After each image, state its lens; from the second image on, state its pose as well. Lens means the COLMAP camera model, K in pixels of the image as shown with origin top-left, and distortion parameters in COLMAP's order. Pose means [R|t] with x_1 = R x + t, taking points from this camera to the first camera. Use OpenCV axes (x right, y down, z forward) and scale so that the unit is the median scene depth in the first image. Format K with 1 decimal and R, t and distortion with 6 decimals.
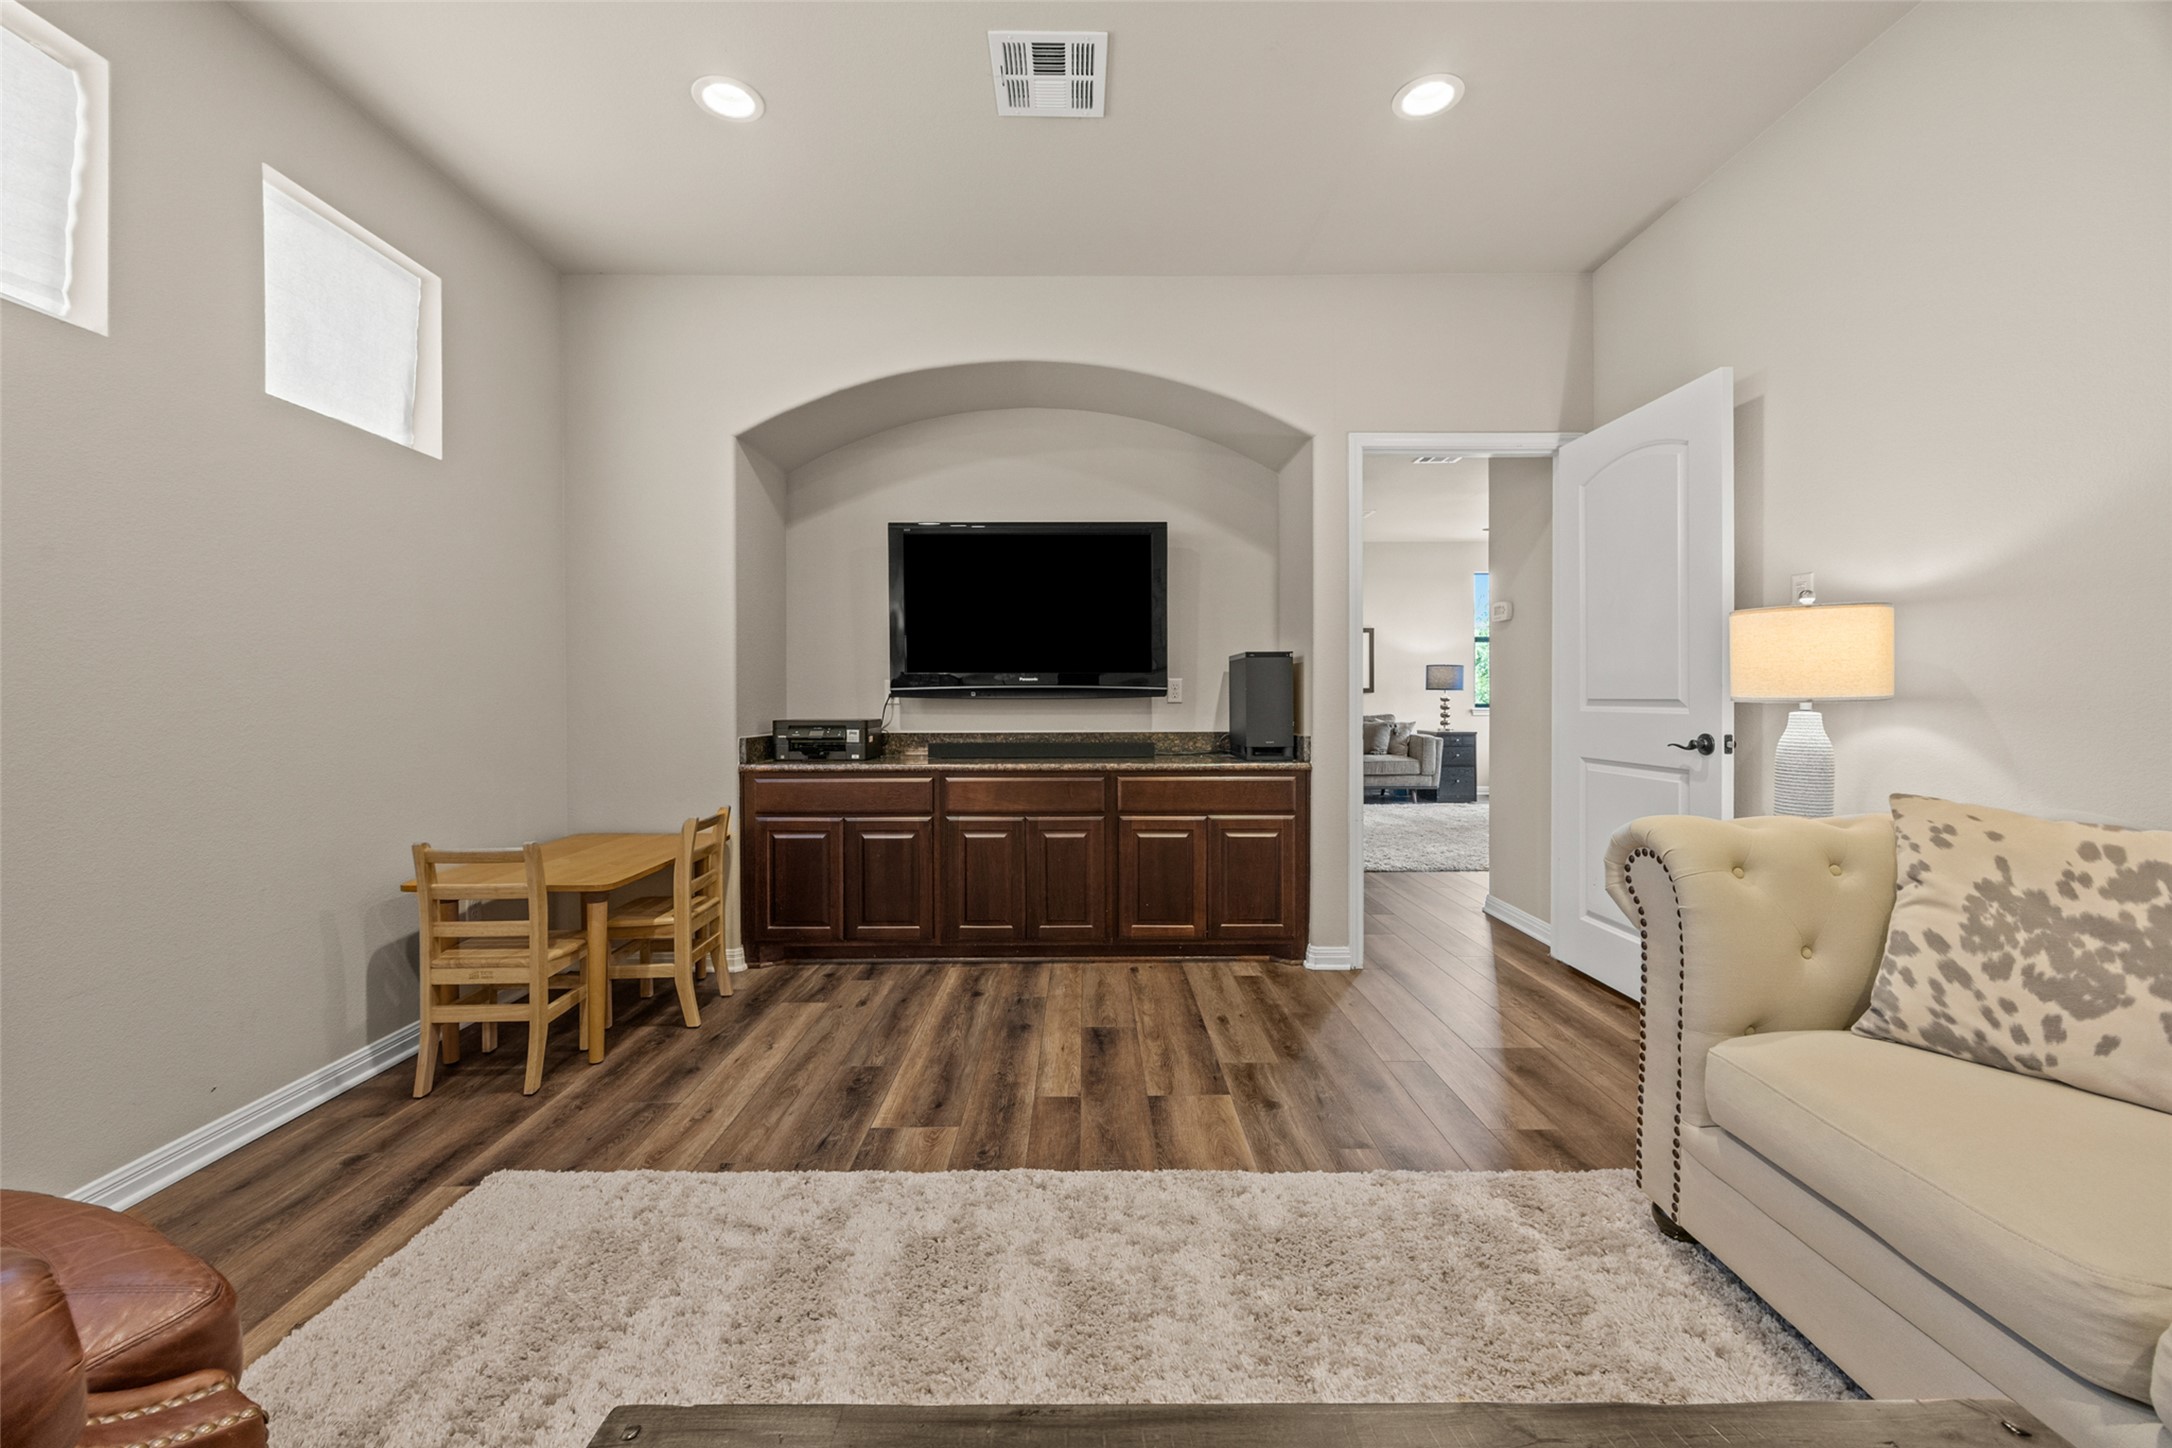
lens RADIAL K [[835.8, 0, 1082.5], [0, 835.8, 703.2], [0, 0, 1]] dist [-0.002153, -0.000088]
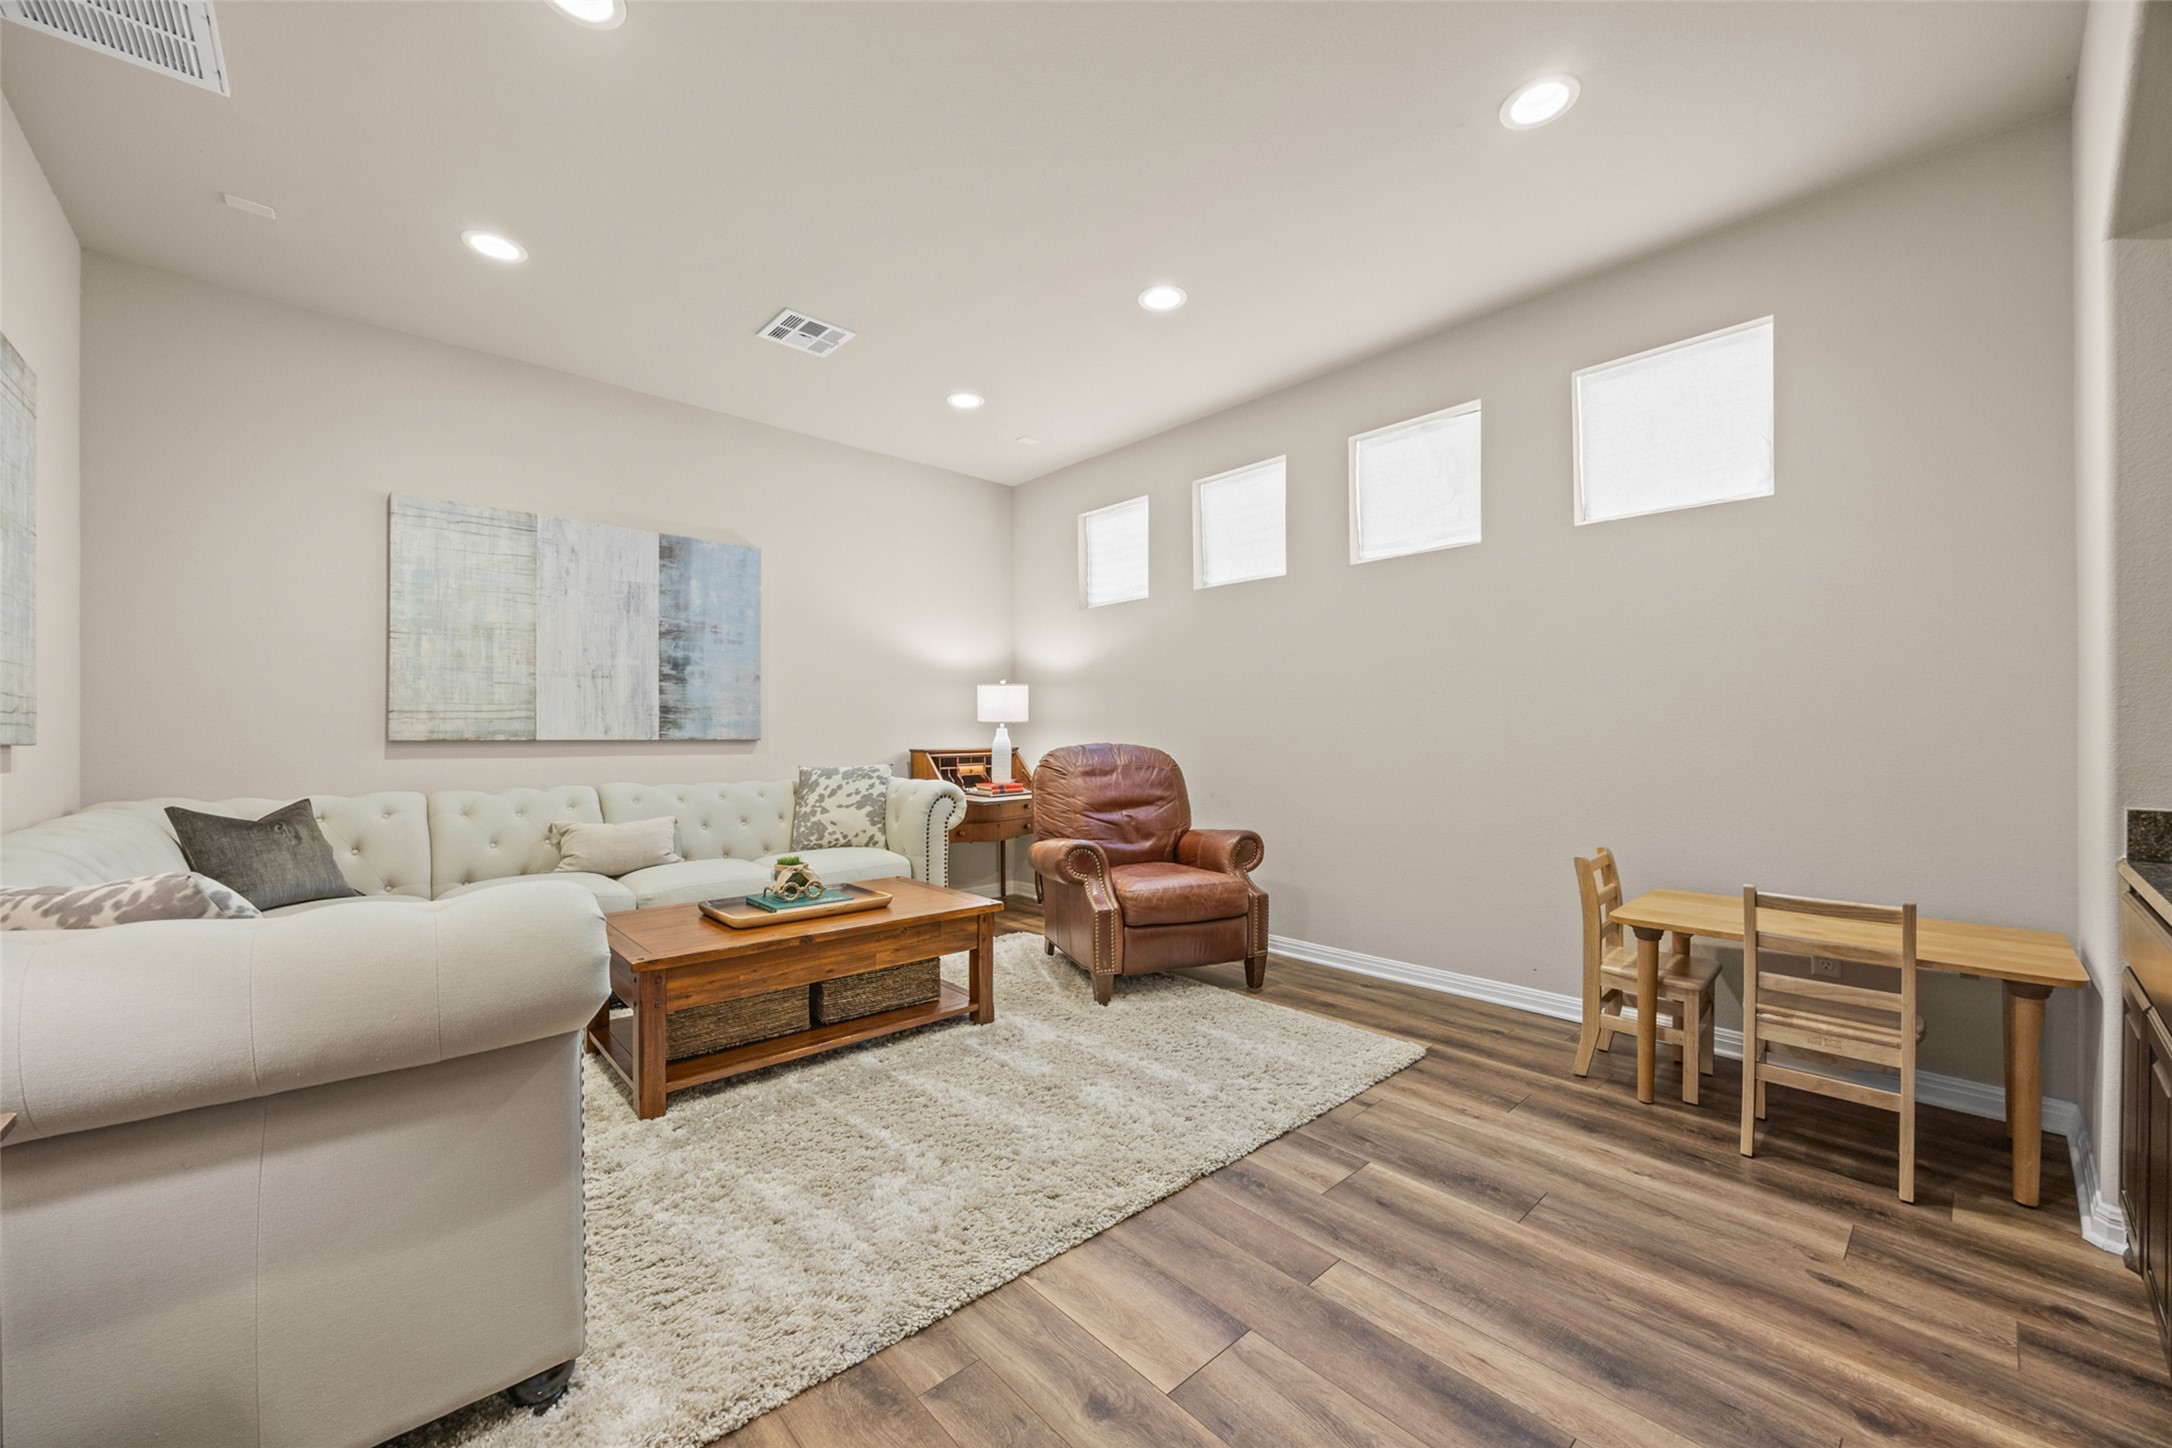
lens RADIAL K [[835.8, 0, 1080.1], [0, 835.8, 732.9], [0, 0, 1]] dist [-0.002153, -0.000088]
pose [[-0.742903, 0.006207, -0.669370, 0.580645], [-0.001482, 0.999939, 0.010917, -0.014753], [0.669397, 0.009102, -0.742849, 1.301775]]
